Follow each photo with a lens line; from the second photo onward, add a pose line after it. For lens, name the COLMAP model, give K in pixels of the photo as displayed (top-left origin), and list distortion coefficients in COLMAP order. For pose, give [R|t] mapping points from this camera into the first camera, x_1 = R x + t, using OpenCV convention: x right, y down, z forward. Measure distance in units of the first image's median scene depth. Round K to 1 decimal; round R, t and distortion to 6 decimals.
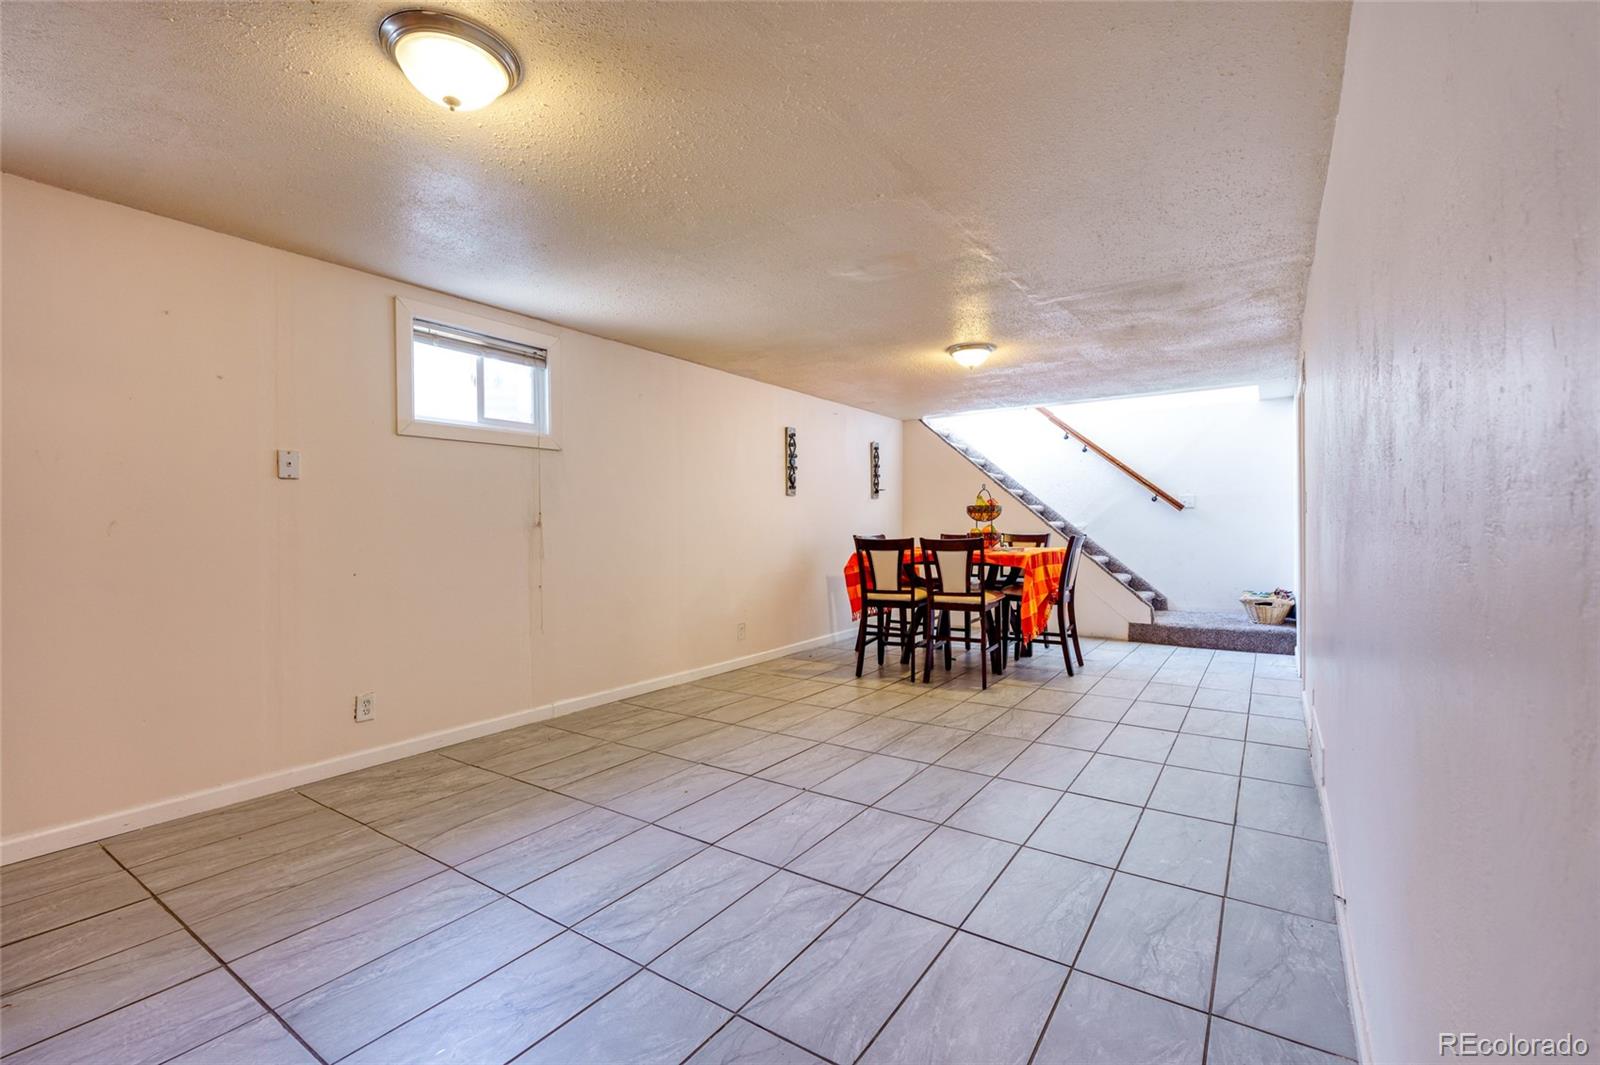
lens RADIAL K [[696.5, 0, 804.0], [0, 696.5, 532.3], [0, 0, 1]] dist [-0.007082, 0.001216]
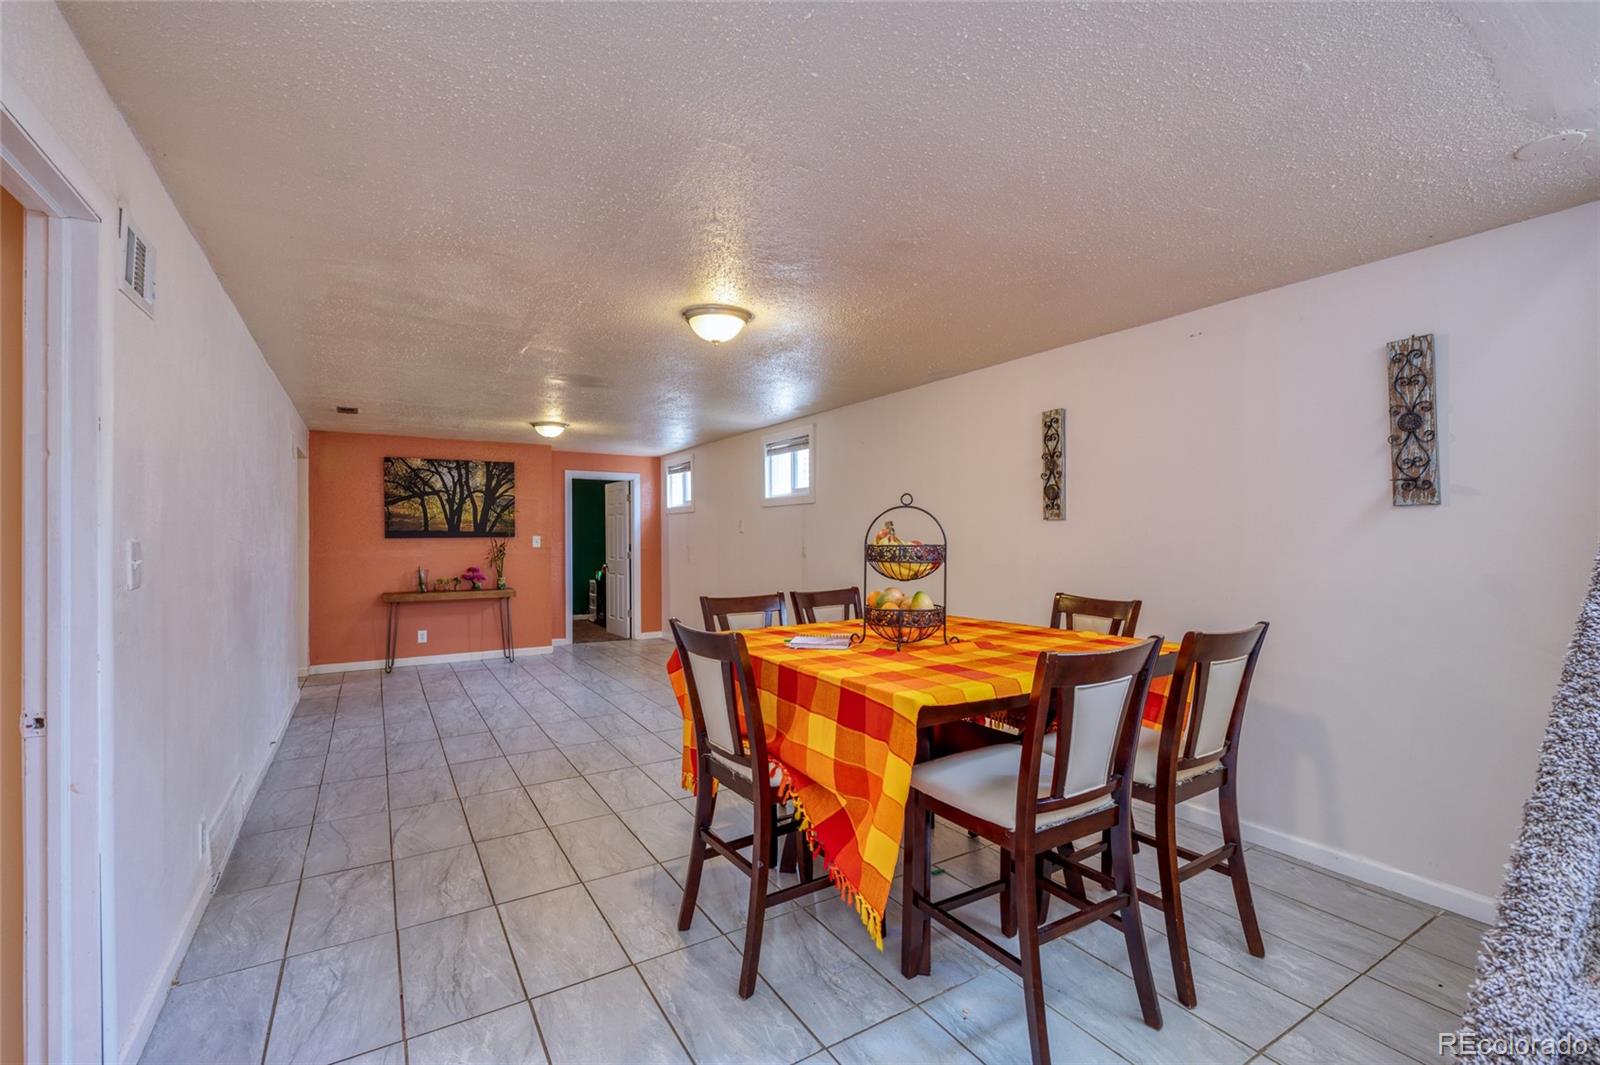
lens RADIAL K [[696.5, 0, 805.3], [0, 696.5, 532.9], [0, 0, 1]] dist [-0.007082, 0.001216]
pose [[-0.412661, 0.006905, -0.910858, 0.941028], [0.003738, 0.999976, 0.005887, -0.065726], [0.910877, -0.000975, -0.412677, 1.557619]]
